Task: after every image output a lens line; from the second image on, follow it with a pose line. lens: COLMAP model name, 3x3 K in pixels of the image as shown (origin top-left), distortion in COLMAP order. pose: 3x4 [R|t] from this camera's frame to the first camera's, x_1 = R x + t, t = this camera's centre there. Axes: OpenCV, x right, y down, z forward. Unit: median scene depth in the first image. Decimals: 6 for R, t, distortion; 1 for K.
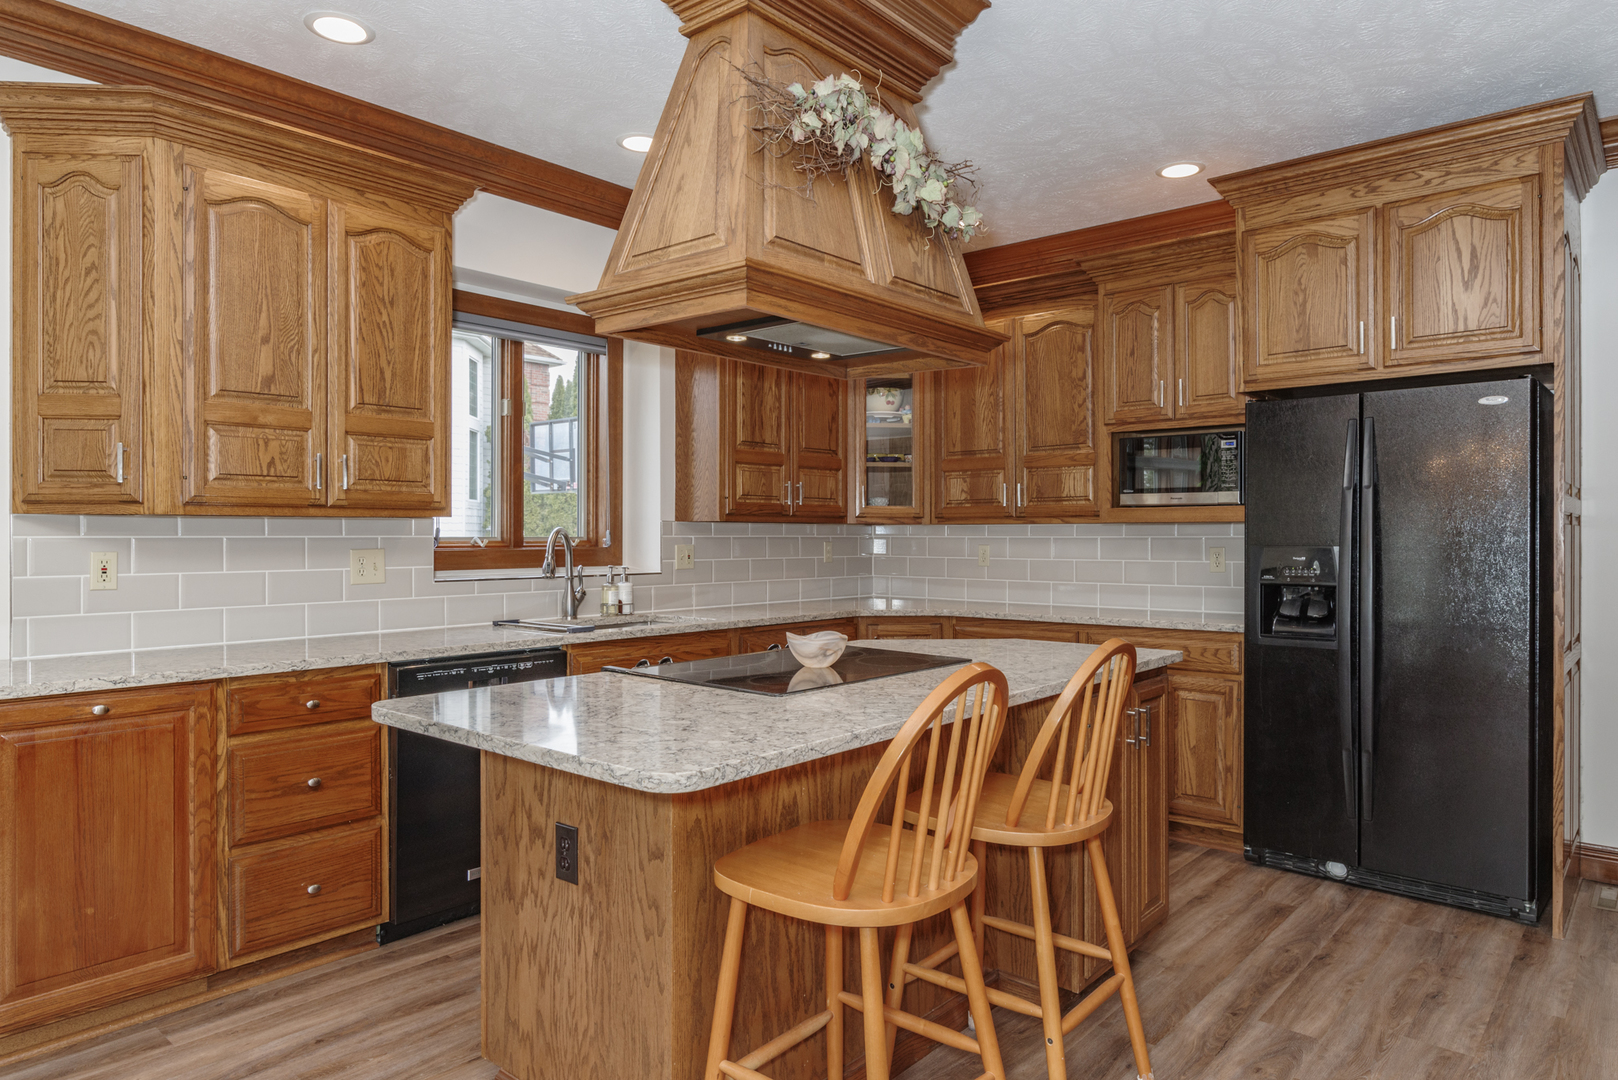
lens RADIAL K [[1029.2, 0, 809.0], [0, 1029.2, 540.0], [0, 0, 1]] dist [0.003049, 0.000475]
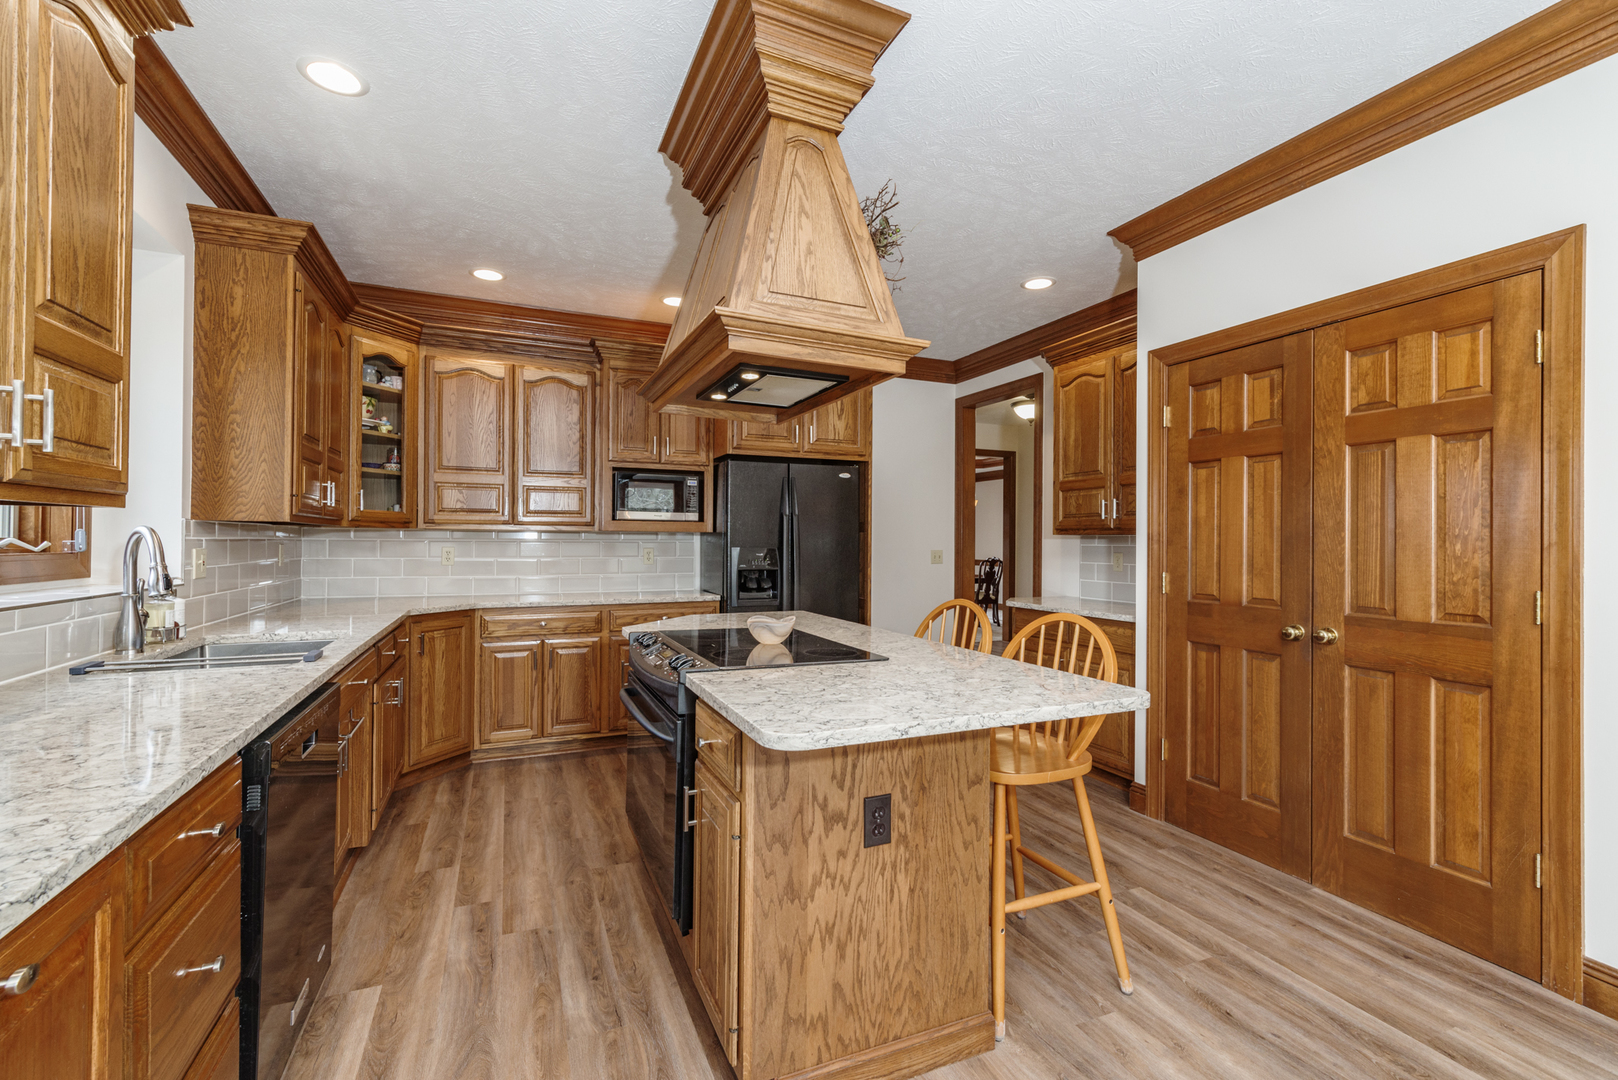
lens RADIAL K [[690.0, 0, 840.3], [0, 690.0, 538.0], [0, 0, 1]] dist [0.001161, 0.000418]
pose [[0.415418, 0.008050, 0.909595, -0.622396], [-0.003452, 0.999968, -0.007273, -0.002374], [-0.909624, -0.000119, 0.415433, 0.470898]]
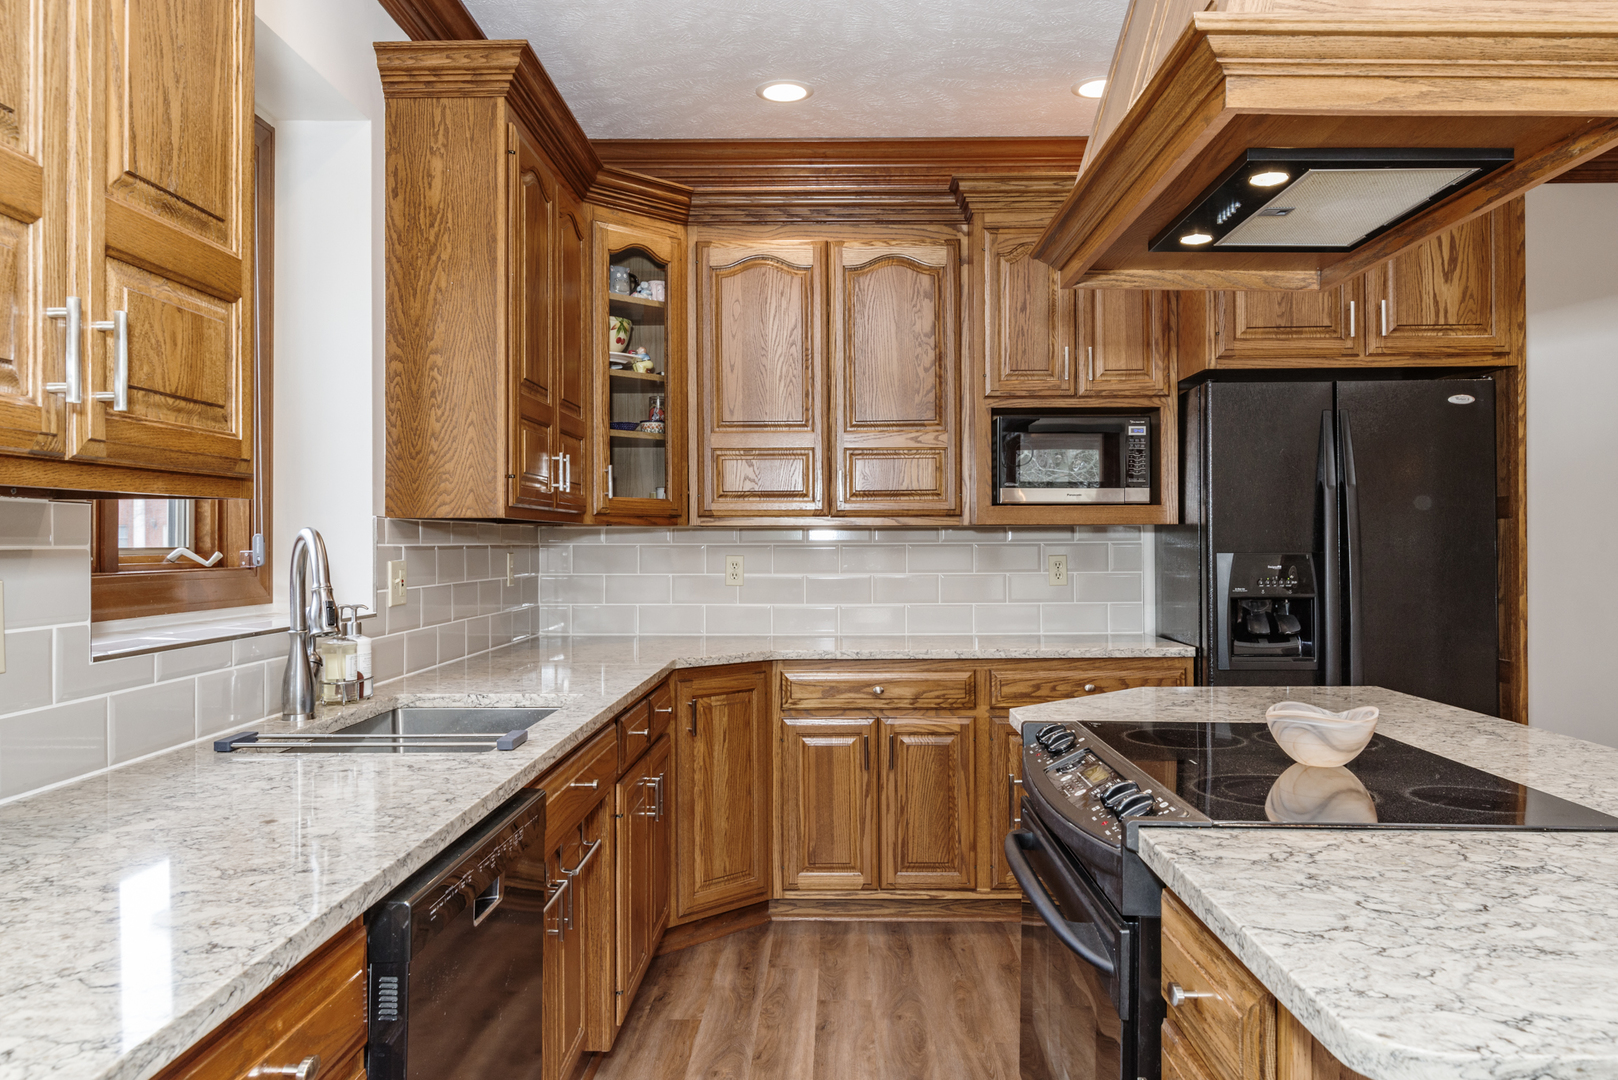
lens RADIAL K [[1215.7, 0, 860.4], [0, 1215.7, 537.4], [0, 0, 1]] dist [0.000483, 0.000121]
pose [[0.758395, -0.000382, 0.651795, -0.538150], [0.006356, 0.999957, -0.006810, -0.002727], [-0.651764, 0.009308, 0.758365, 0.540419]]
